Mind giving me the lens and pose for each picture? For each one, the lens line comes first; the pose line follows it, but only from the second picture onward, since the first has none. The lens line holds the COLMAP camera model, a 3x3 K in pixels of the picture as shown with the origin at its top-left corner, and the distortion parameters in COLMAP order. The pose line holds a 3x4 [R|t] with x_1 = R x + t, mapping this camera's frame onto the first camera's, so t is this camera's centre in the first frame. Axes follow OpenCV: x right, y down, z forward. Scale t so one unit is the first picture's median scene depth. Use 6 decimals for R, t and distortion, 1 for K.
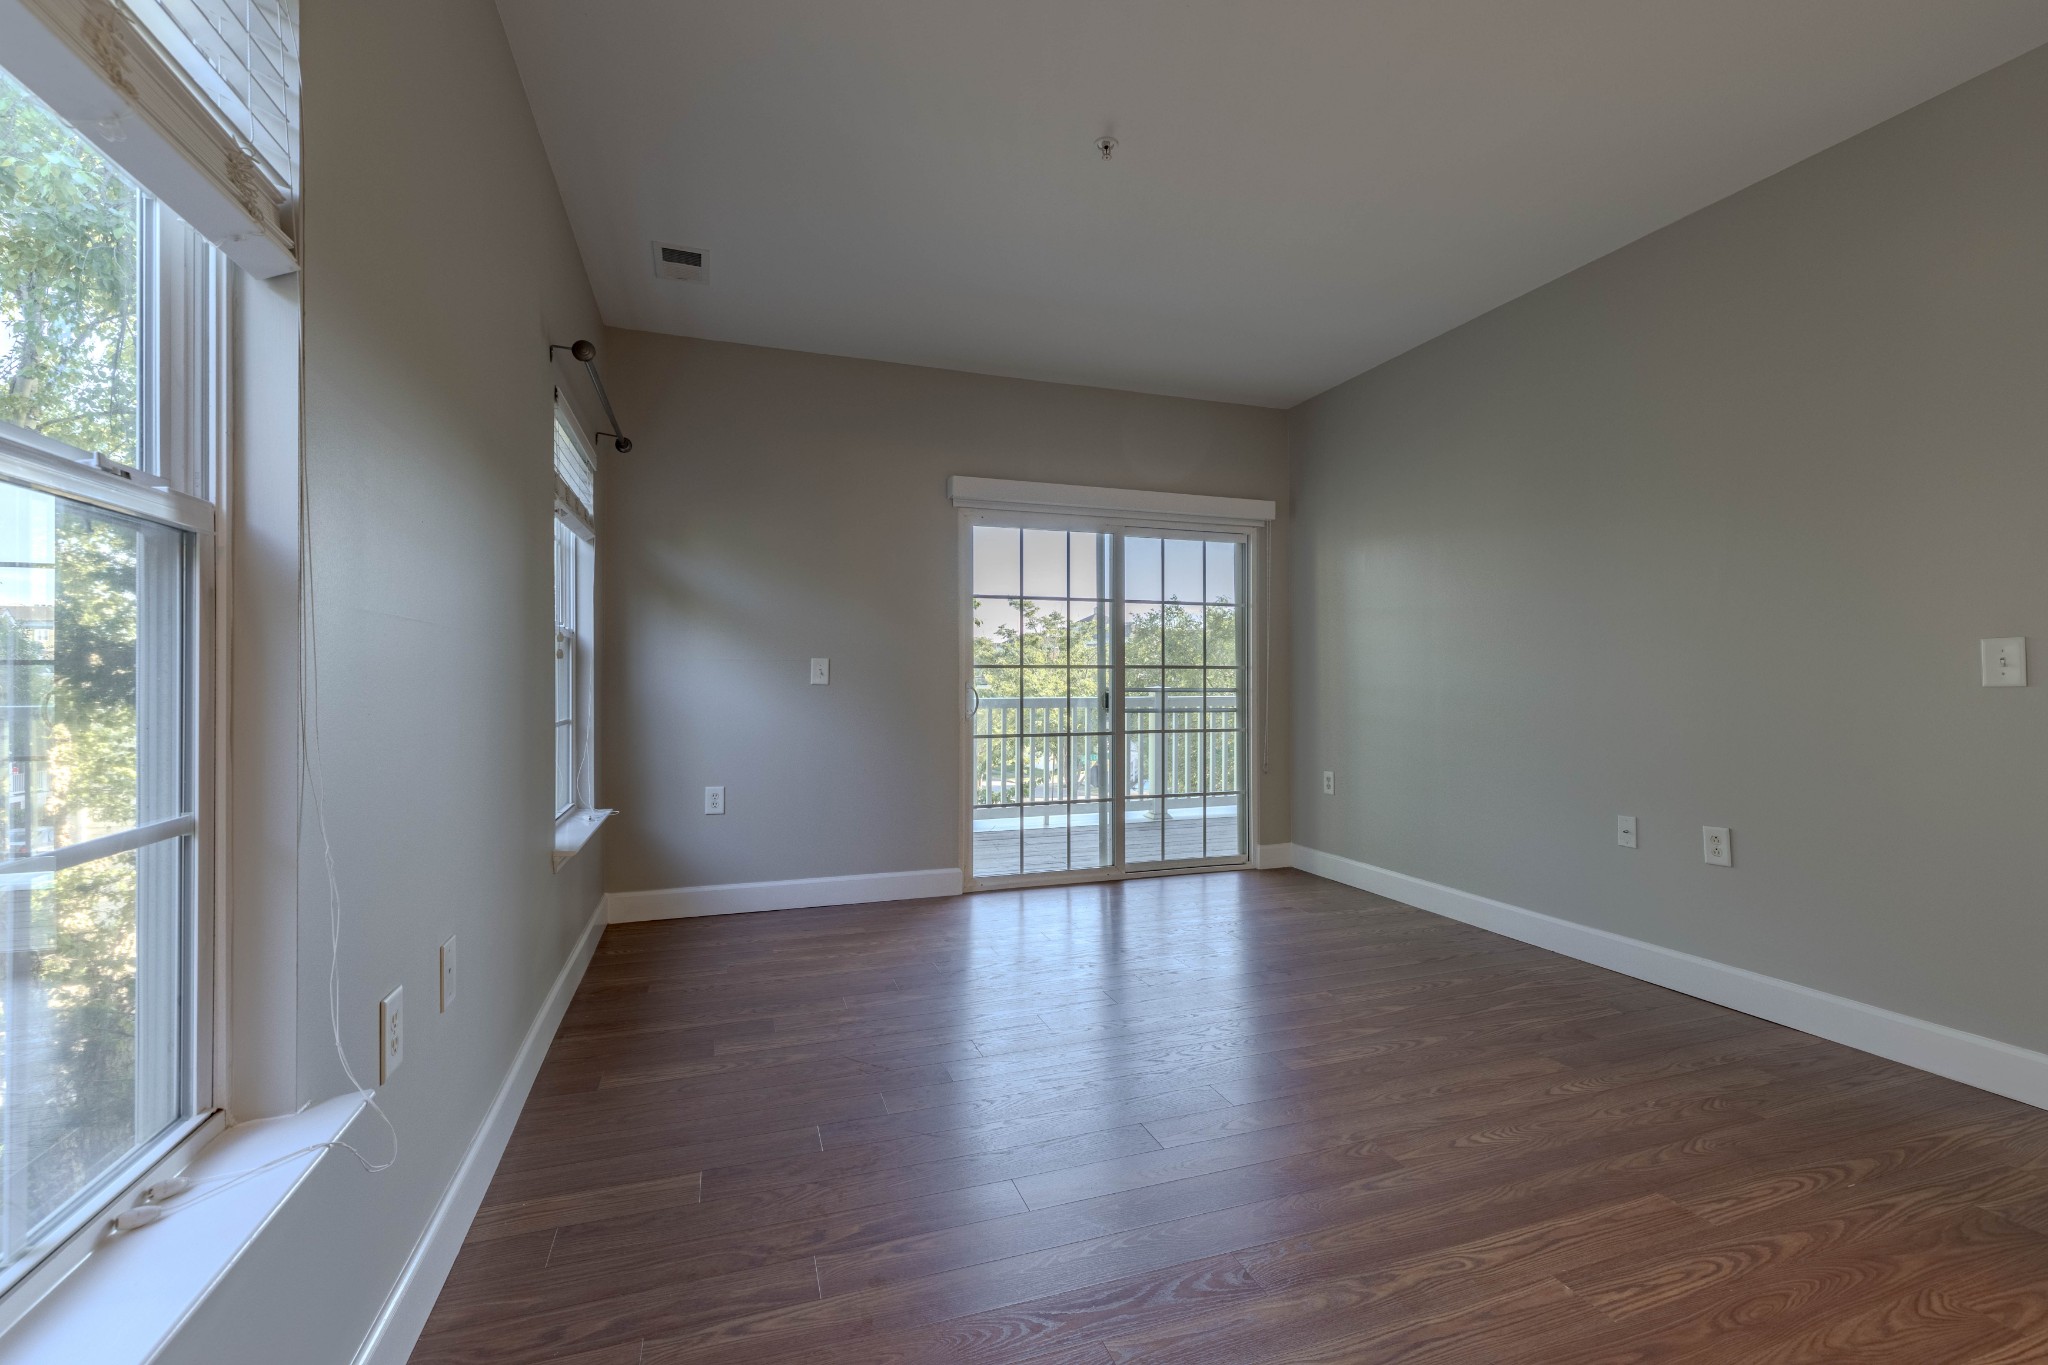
lens RADIAL K [[887.4, 0, 1032.9], [0, 887.4, 672.2], [0, 0, 1]] dist [-0.000873, 0.001623]
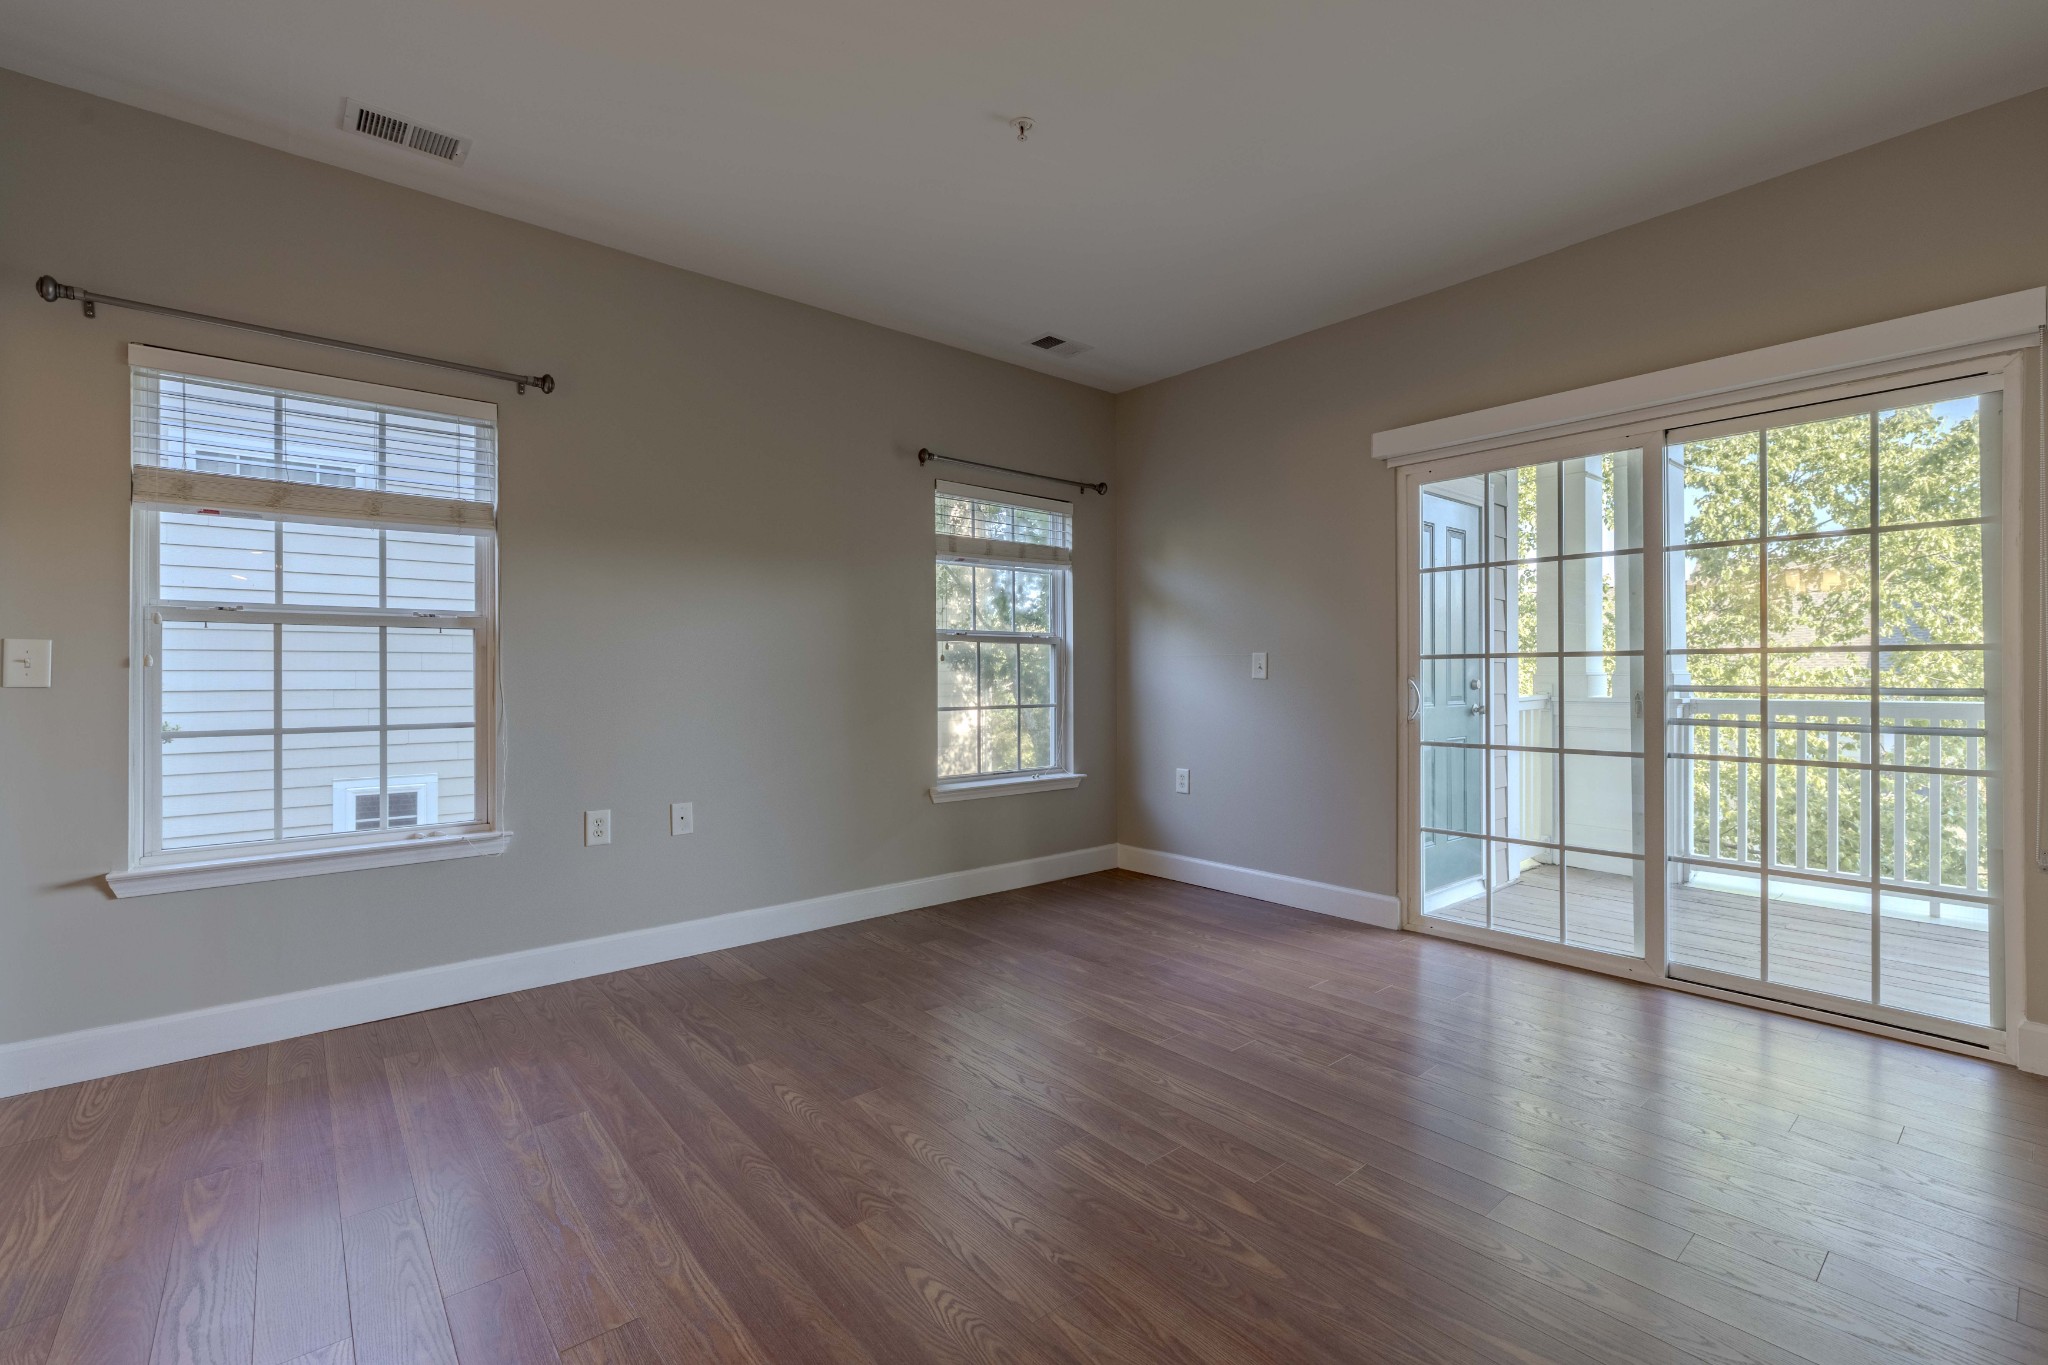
lens RADIAL K [[887.4, 0, 1006.8], [0, 887.4, 686.5], [0, 0, 1]] dist [-0.000873, 0.001623]
pose [[0.344726, 0.009827, -0.938652, 0.613653], [0.007940, 0.999879, 0.013384, 0.008272], [0.938670, -0.012067, 0.344606, 0.409593]]
